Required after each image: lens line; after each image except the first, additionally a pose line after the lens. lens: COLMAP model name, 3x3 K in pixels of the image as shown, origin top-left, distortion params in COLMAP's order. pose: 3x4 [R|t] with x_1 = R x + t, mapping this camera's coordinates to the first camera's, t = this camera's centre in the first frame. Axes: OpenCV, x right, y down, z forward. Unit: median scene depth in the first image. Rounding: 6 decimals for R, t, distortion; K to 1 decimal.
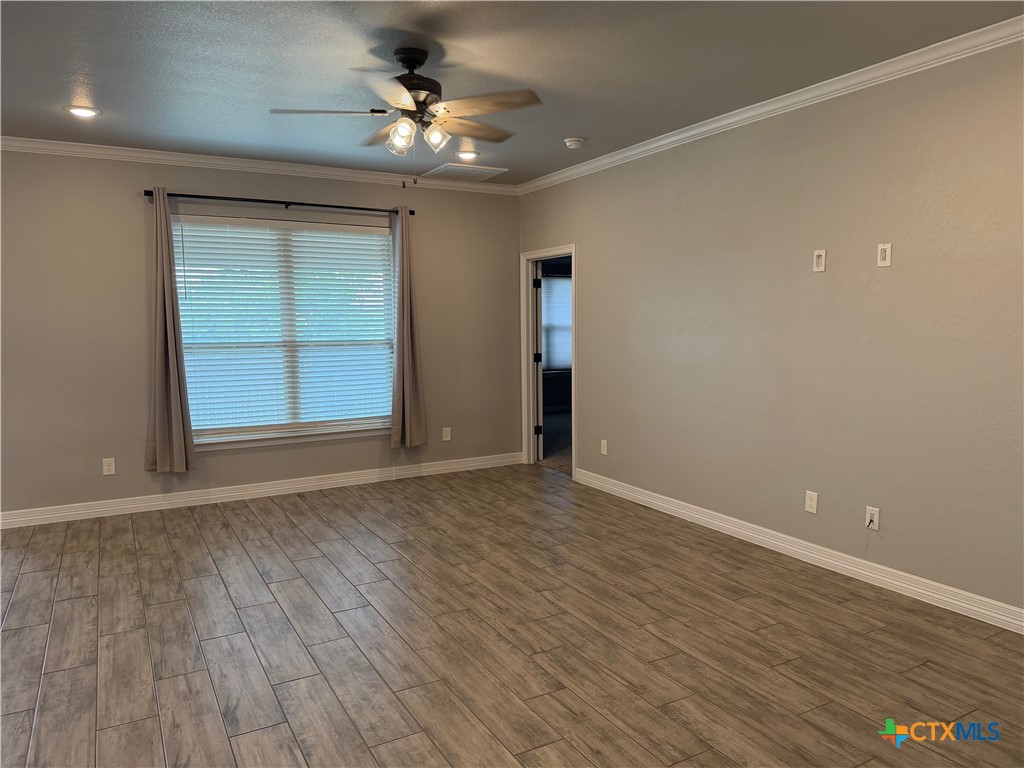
lens RADIAL K [[719.9, 0, 515.4], [0, 719.9, 384.5], [0, 0, 1]] dist [0.082471, -0.102017]
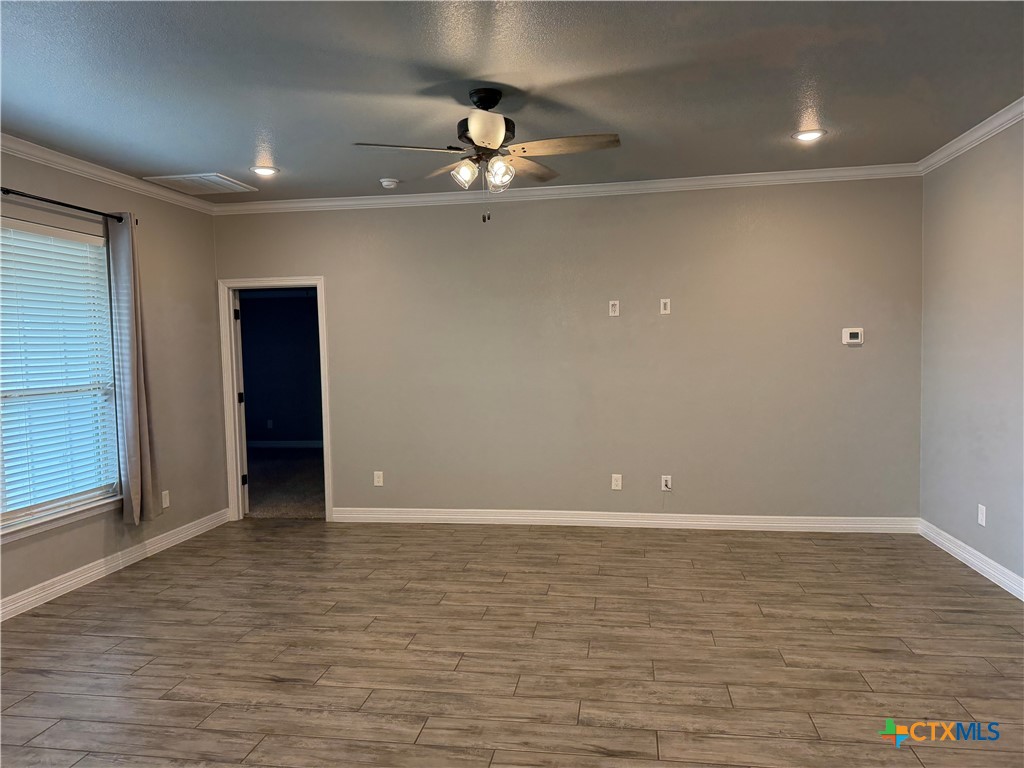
lens RADIAL K [[719.9, 0, 520.2], [0, 719.9, 372.5], [0, 0, 1]] dist [0.082471, -0.102017]
pose [[0.619039, -0.031981, 0.784709, -0.782906], [0.086456, 0.995873, -0.027615, -0.022853], [-0.780587, 0.084938, 0.619249, 0.291934]]
